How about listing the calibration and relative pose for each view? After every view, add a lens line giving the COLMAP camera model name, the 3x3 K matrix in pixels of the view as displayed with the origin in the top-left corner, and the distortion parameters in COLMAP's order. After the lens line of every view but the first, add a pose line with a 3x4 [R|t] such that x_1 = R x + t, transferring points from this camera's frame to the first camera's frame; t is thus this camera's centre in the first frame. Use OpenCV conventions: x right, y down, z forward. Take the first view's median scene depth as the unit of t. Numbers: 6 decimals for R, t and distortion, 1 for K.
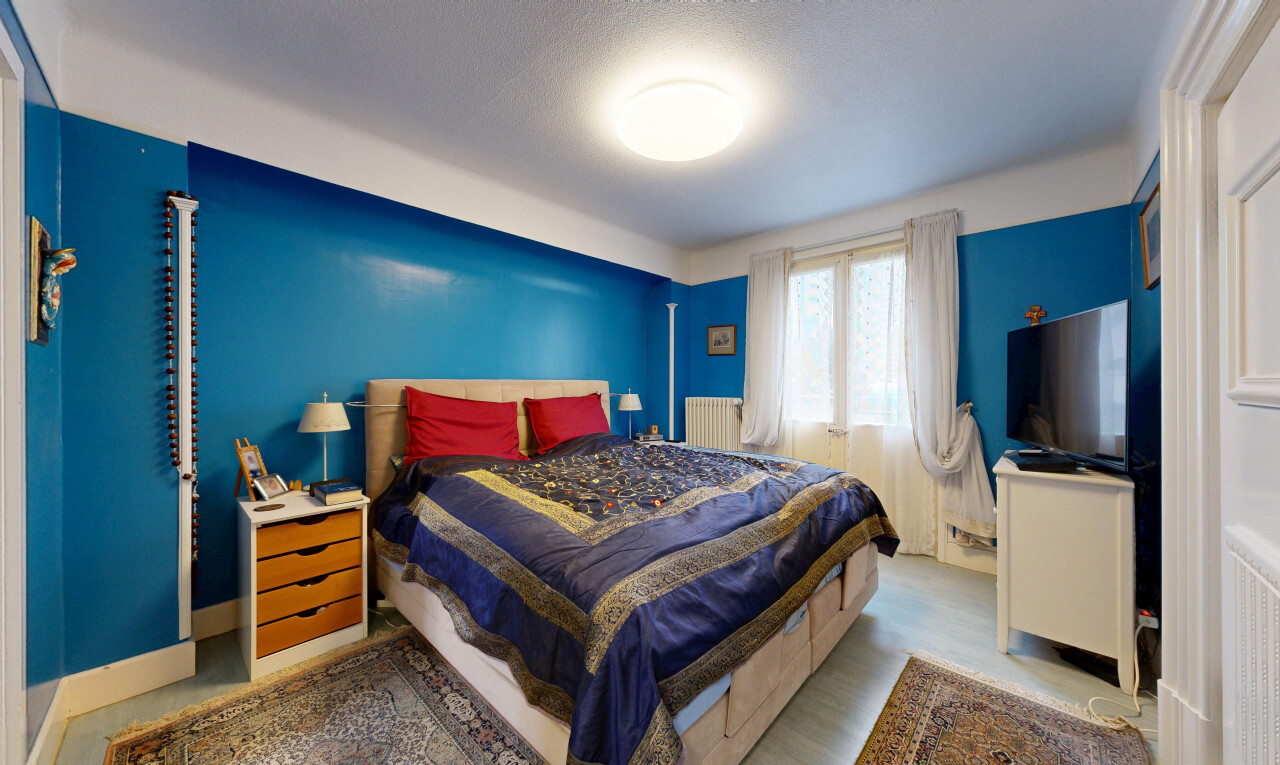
lens RADIAL K [[427.5, 0, 640.0], [0, 427.5, 382.5], [0, 0, 1]] dist [-0.000214, 0.000005]
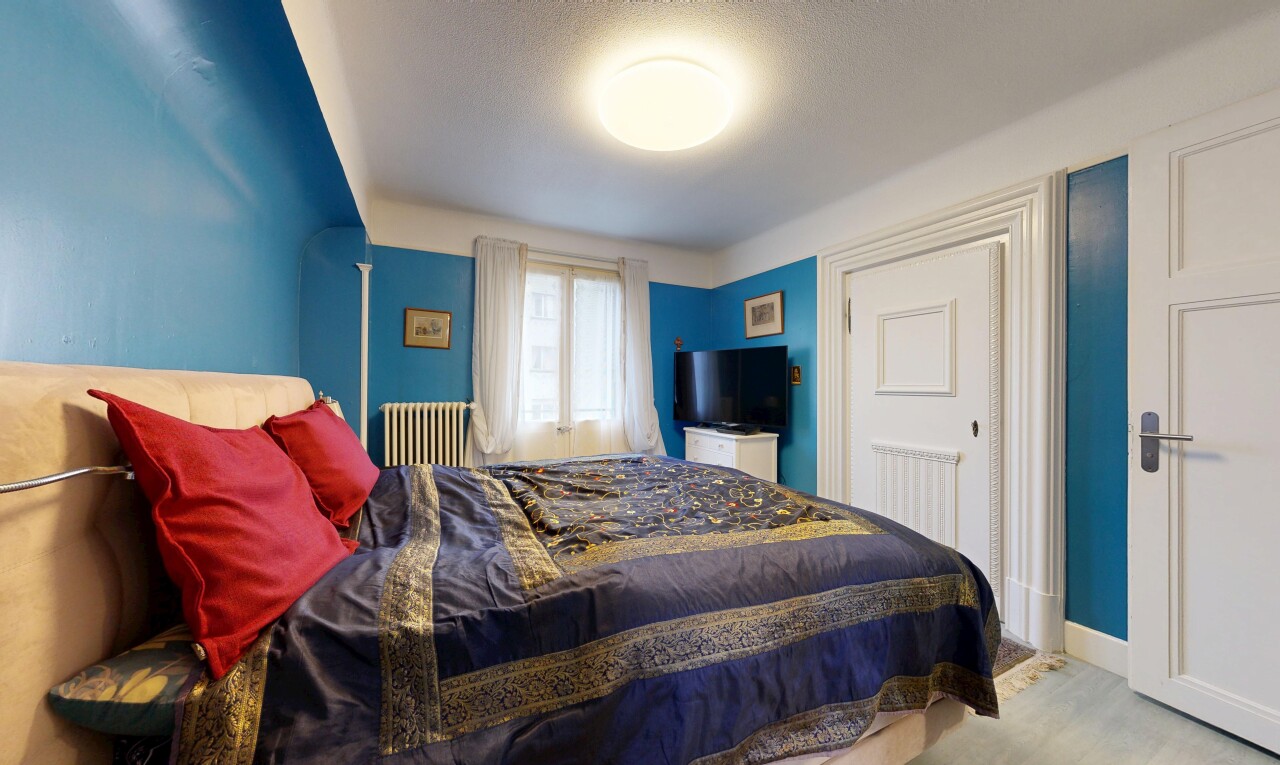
lens RADIAL K [[427.5, 0, 640.0], [0, 427.5, 382.5], [0, 0, 1]] dist [-0.000214, 0.000005]
pose [[0.346403, 0.008774, 0.938045, -0.489815], [-0.007812, 0.999949, -0.006468, 0.002288], [-0.938053, -0.005088, 0.346454, 0.441771]]
